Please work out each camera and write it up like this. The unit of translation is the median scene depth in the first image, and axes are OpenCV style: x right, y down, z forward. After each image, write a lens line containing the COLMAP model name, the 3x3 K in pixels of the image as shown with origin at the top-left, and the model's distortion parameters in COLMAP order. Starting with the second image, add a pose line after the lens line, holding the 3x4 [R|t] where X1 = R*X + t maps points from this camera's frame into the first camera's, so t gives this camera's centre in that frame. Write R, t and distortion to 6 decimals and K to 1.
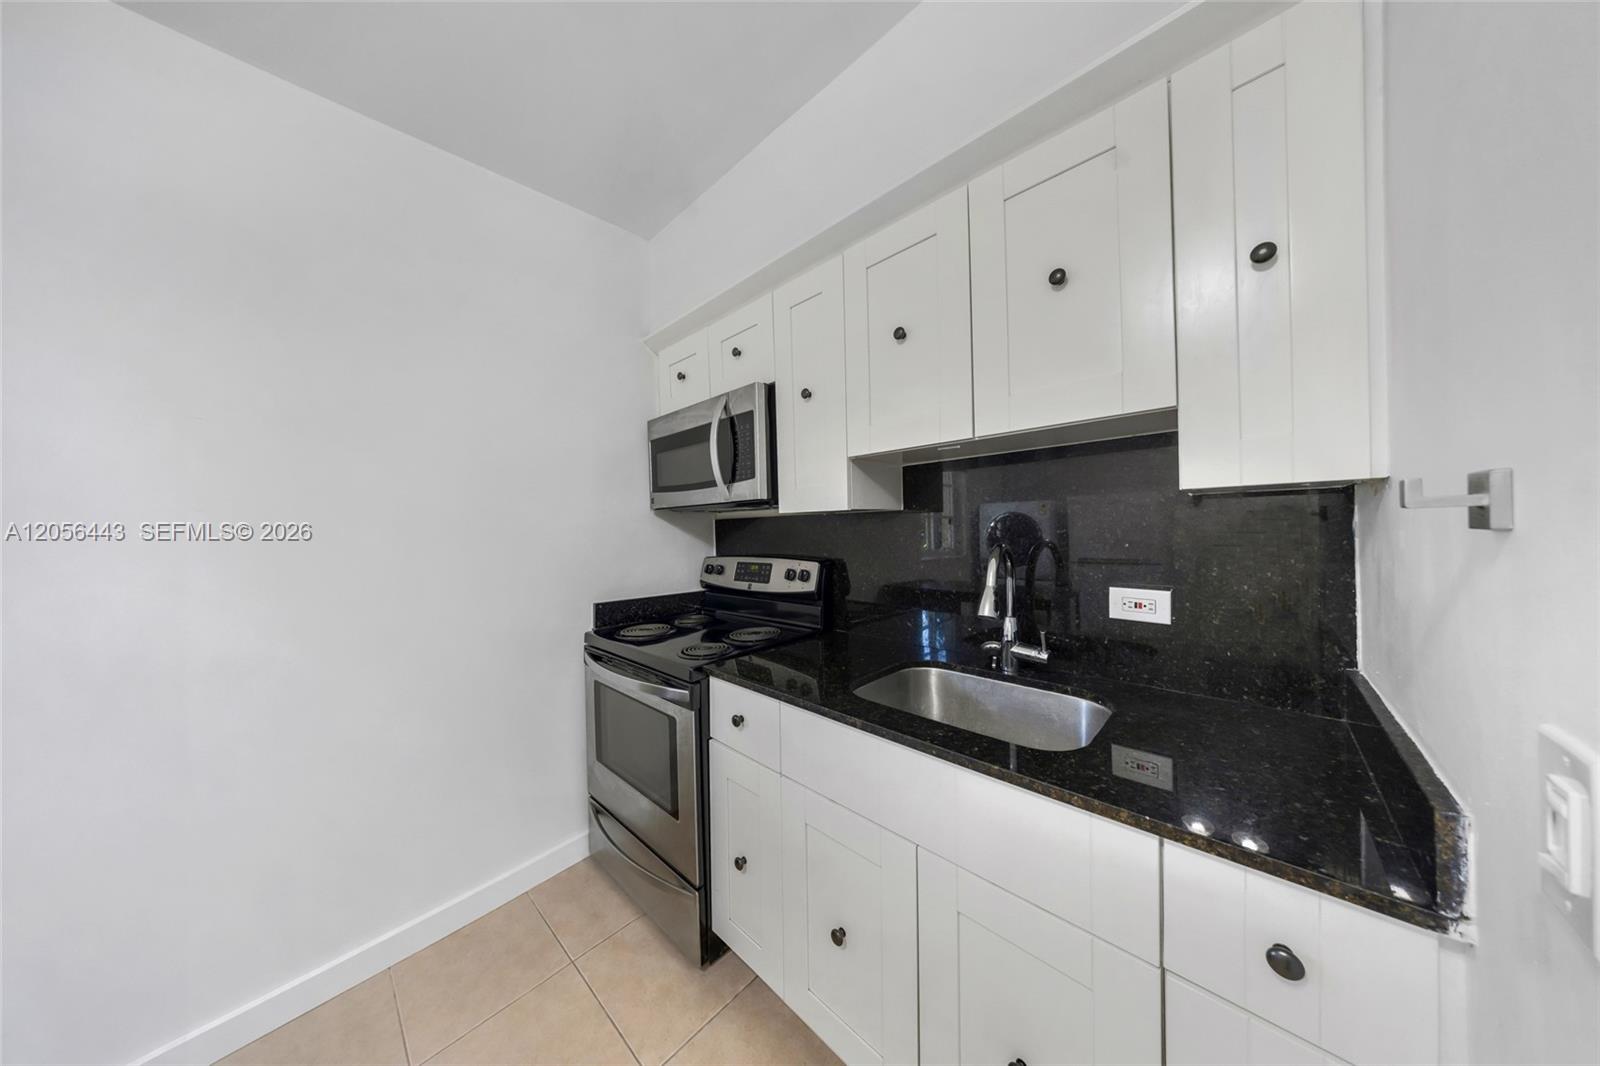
lens RADIAL K [[475.0, 0, 813.7], [0, 475.0, 534.3], [0, 0, 1]] dist [0.005653, 0.000063]
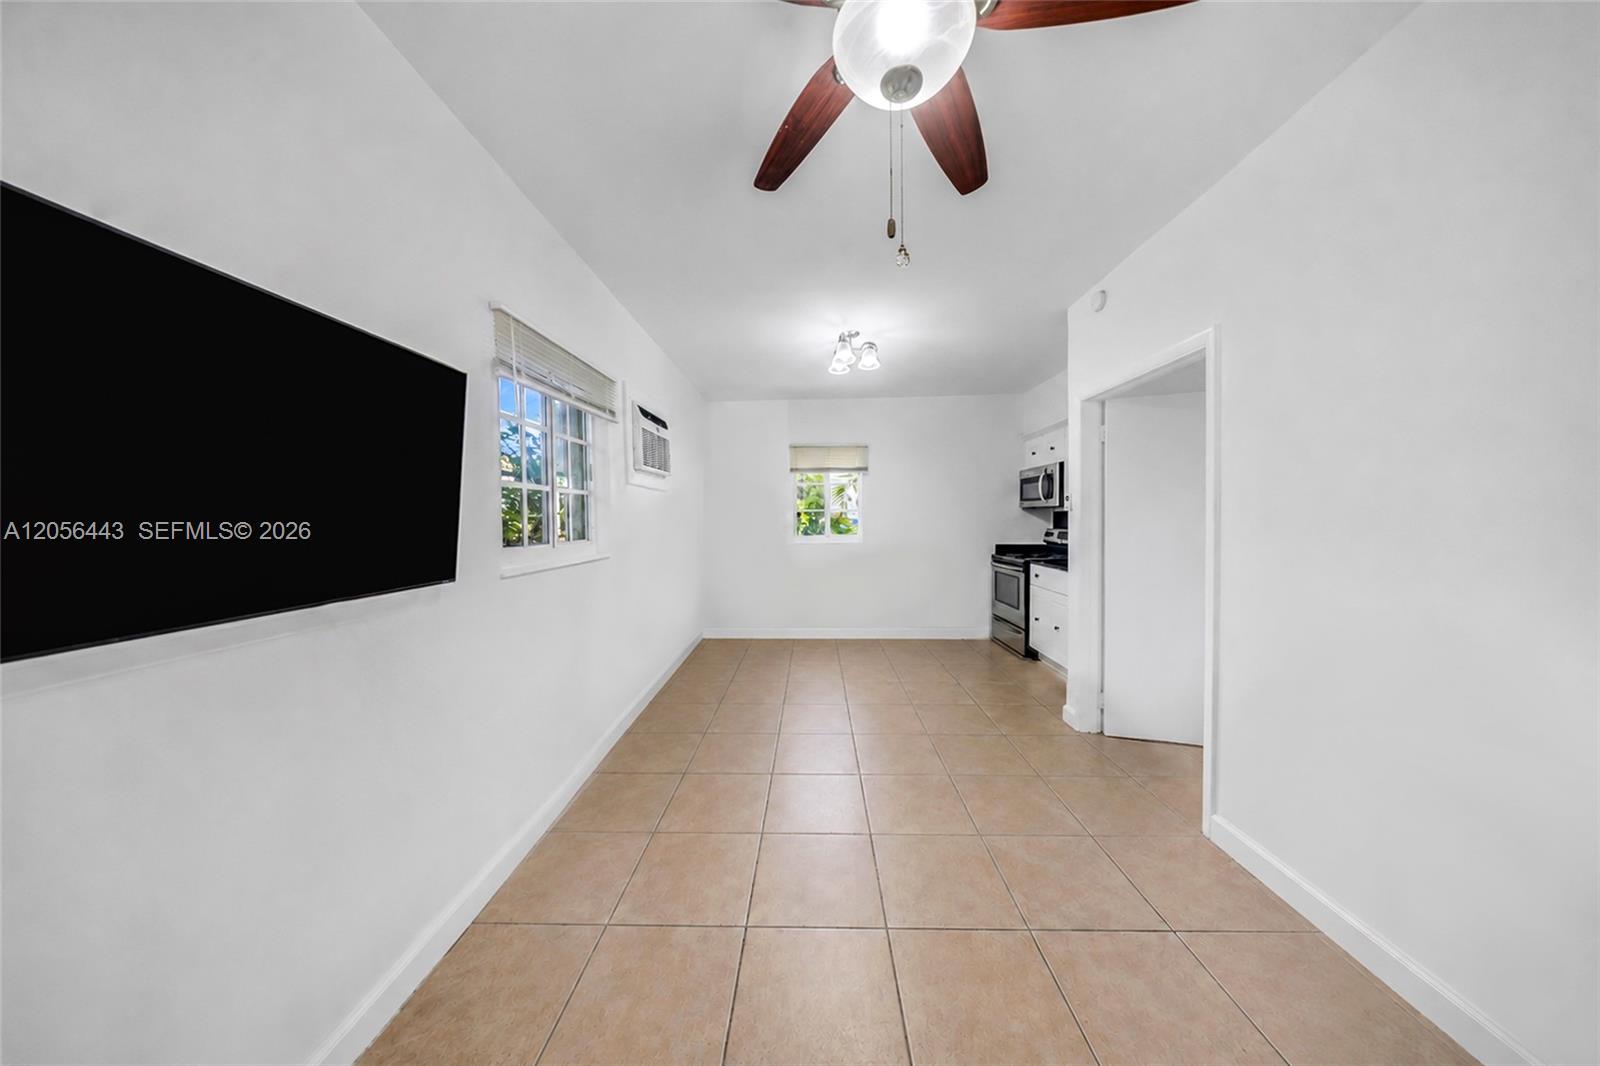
lens RADIAL K [[475.0, 0, 803.0], [0, 475.0, 519.9], [0, 0, 1]] dist [0.005653, 0.000063]
pose [[0.667824, 0.023260, -0.743956, 0.881773], [-0.022221, 0.999689, 0.011309, 0.008243], [0.743988, 0.008979, 0.668133, -1.756457]]
